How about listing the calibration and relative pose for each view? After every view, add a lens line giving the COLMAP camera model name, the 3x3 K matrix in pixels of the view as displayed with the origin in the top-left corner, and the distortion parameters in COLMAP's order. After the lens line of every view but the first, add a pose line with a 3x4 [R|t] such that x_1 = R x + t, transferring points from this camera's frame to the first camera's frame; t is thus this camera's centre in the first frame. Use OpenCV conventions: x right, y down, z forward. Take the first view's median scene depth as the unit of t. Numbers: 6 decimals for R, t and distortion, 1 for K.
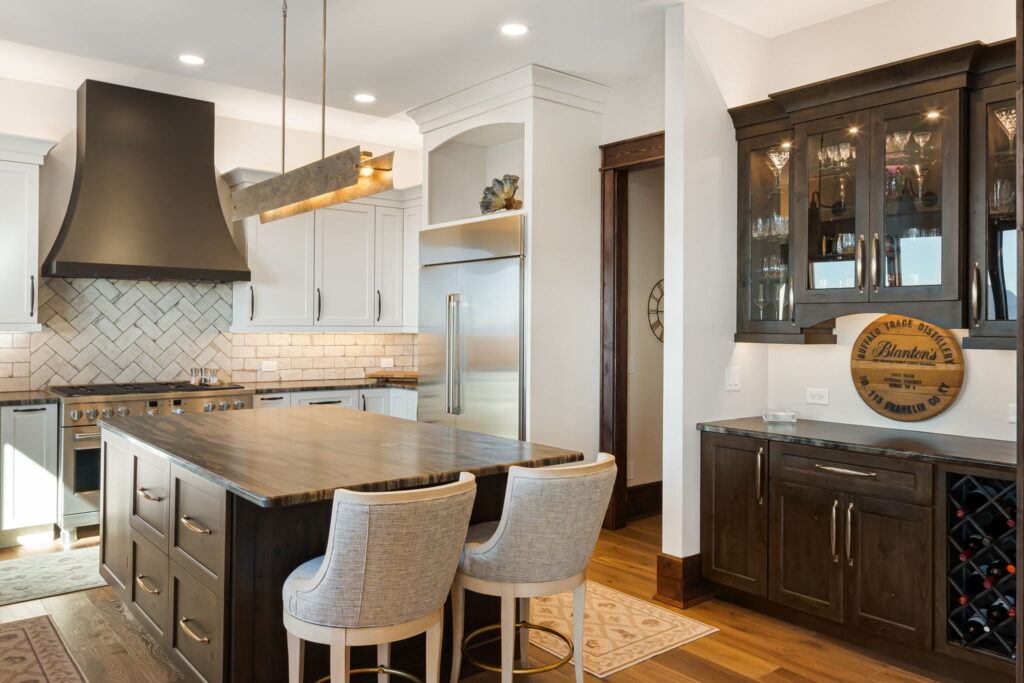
lens RADIAL K [[766.7, 0, 503.9], [0, 766.7, 319.0], [0, 0, 1]] dist [0.004955, 0.005548]
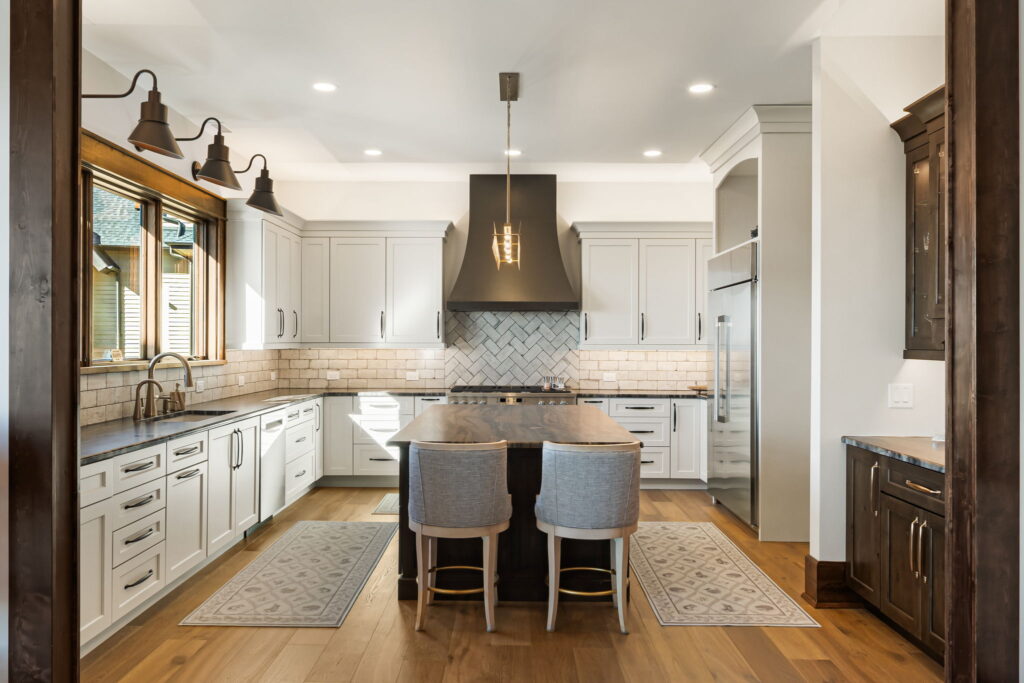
lens RADIAL K [[766.7, 0, 503.7], [0, 766.7, 345.0], [0, 0, 1]] dist [0.004955, 0.005548]
pose [[0.765497, -0.002837, -0.643433, 0.405998], [0.007360, 0.999963, 0.004347, 0.003406], [0.643397, -0.008063, 0.765490, -0.063687]]
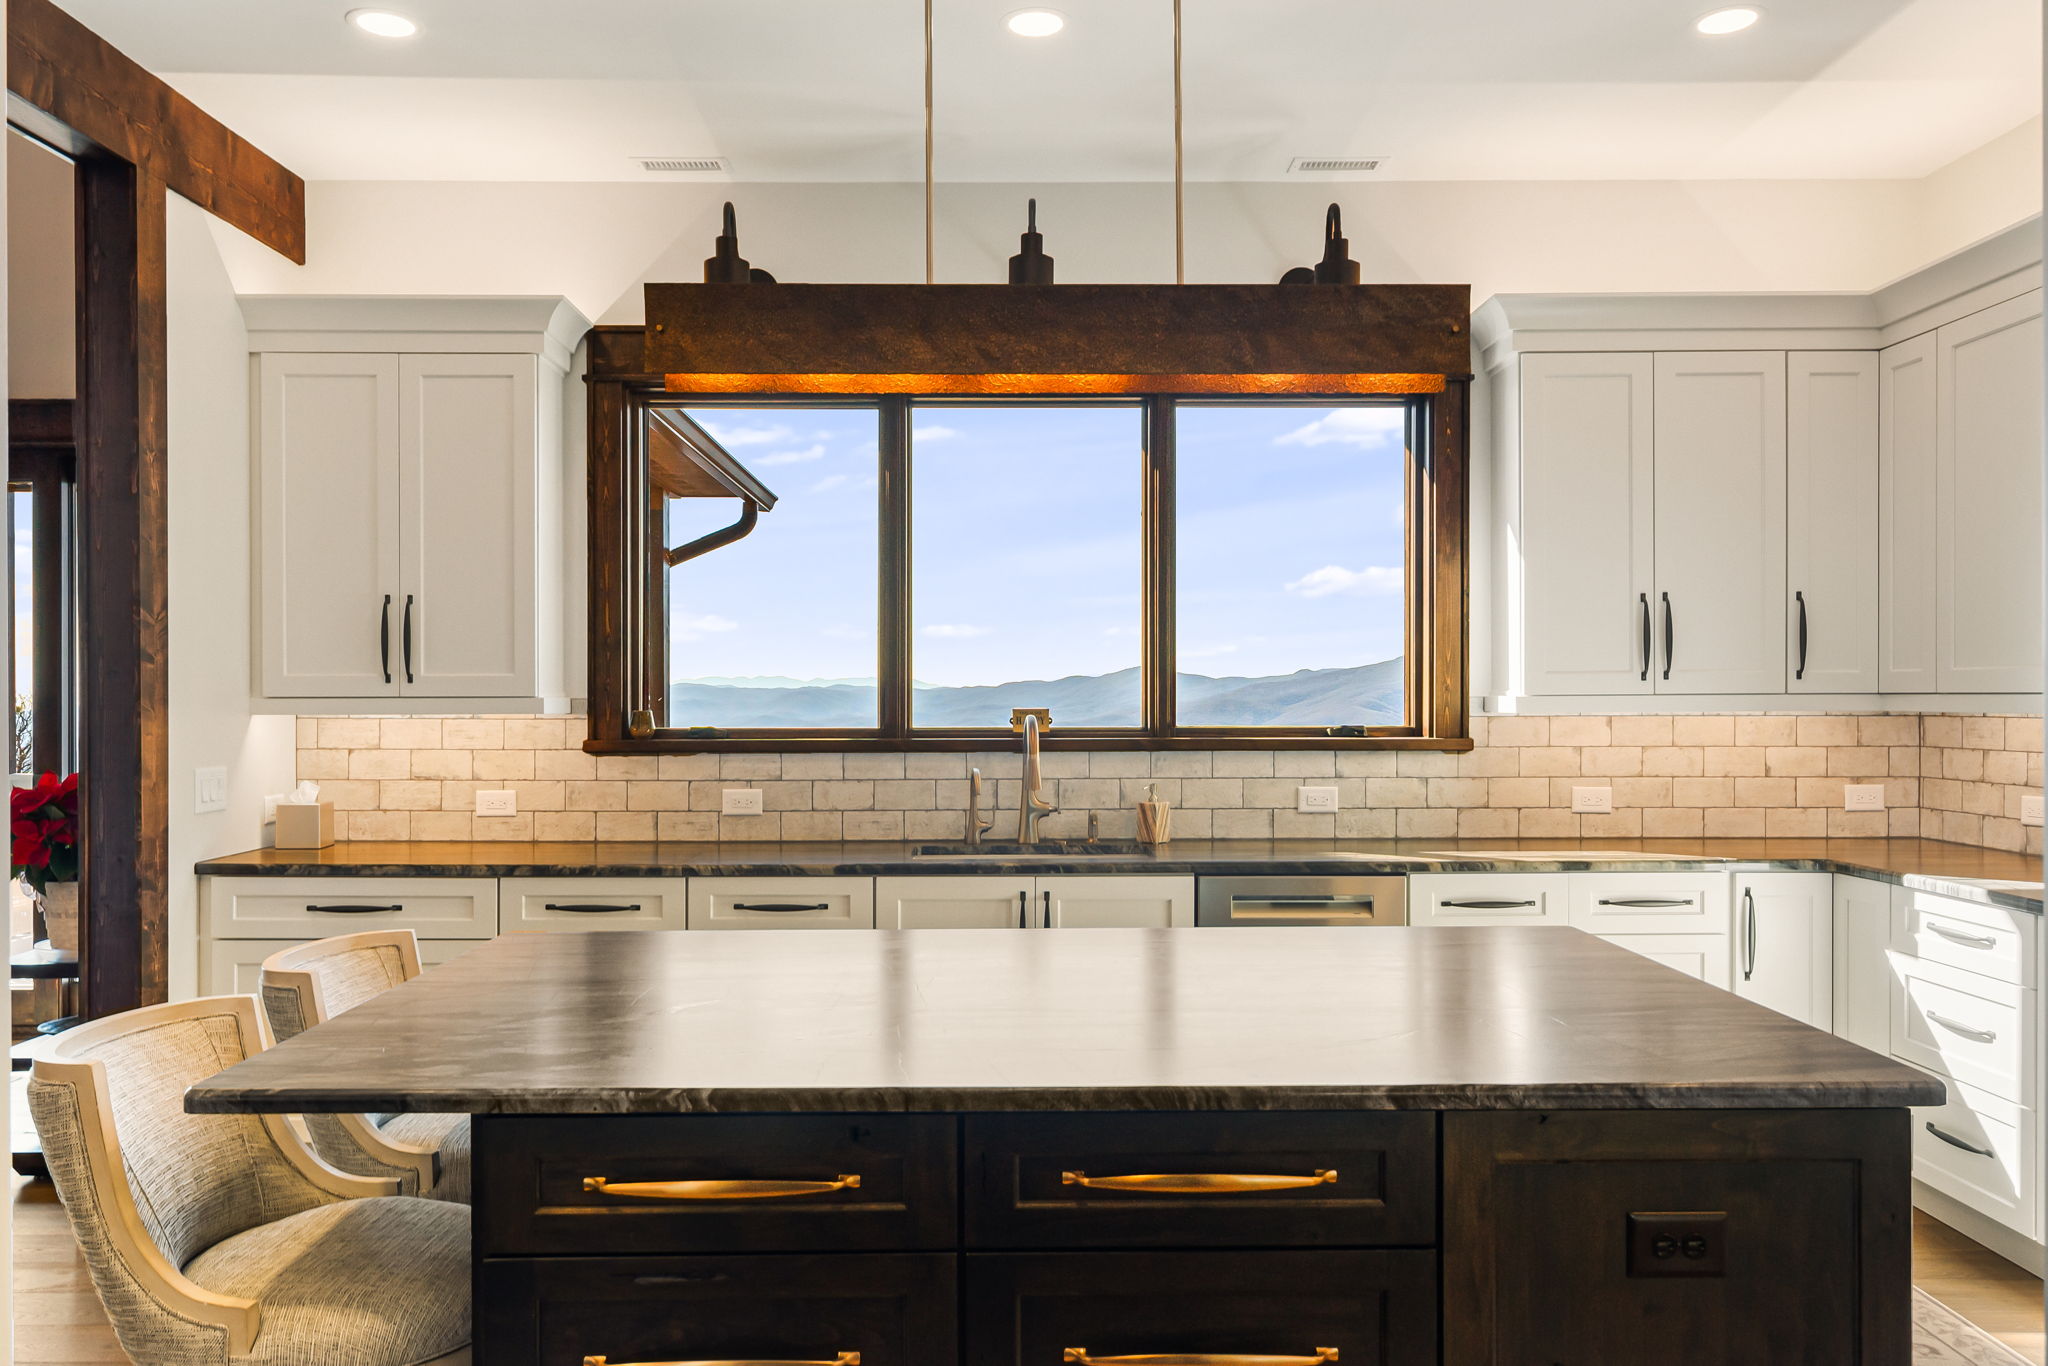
lens RADIAL K [[1533.5, 0, 1023.5], [0, 1533.5, 691.5], [0, 0, 1]] dist [0.004955, 0.005548]
pose [[-0.620092, -0.008728, -0.784481, 0.204446], [0.002352, 0.999913, -0.012985, 0.011212], [0.784526, -0.009897, -0.620017, 0.889108]]
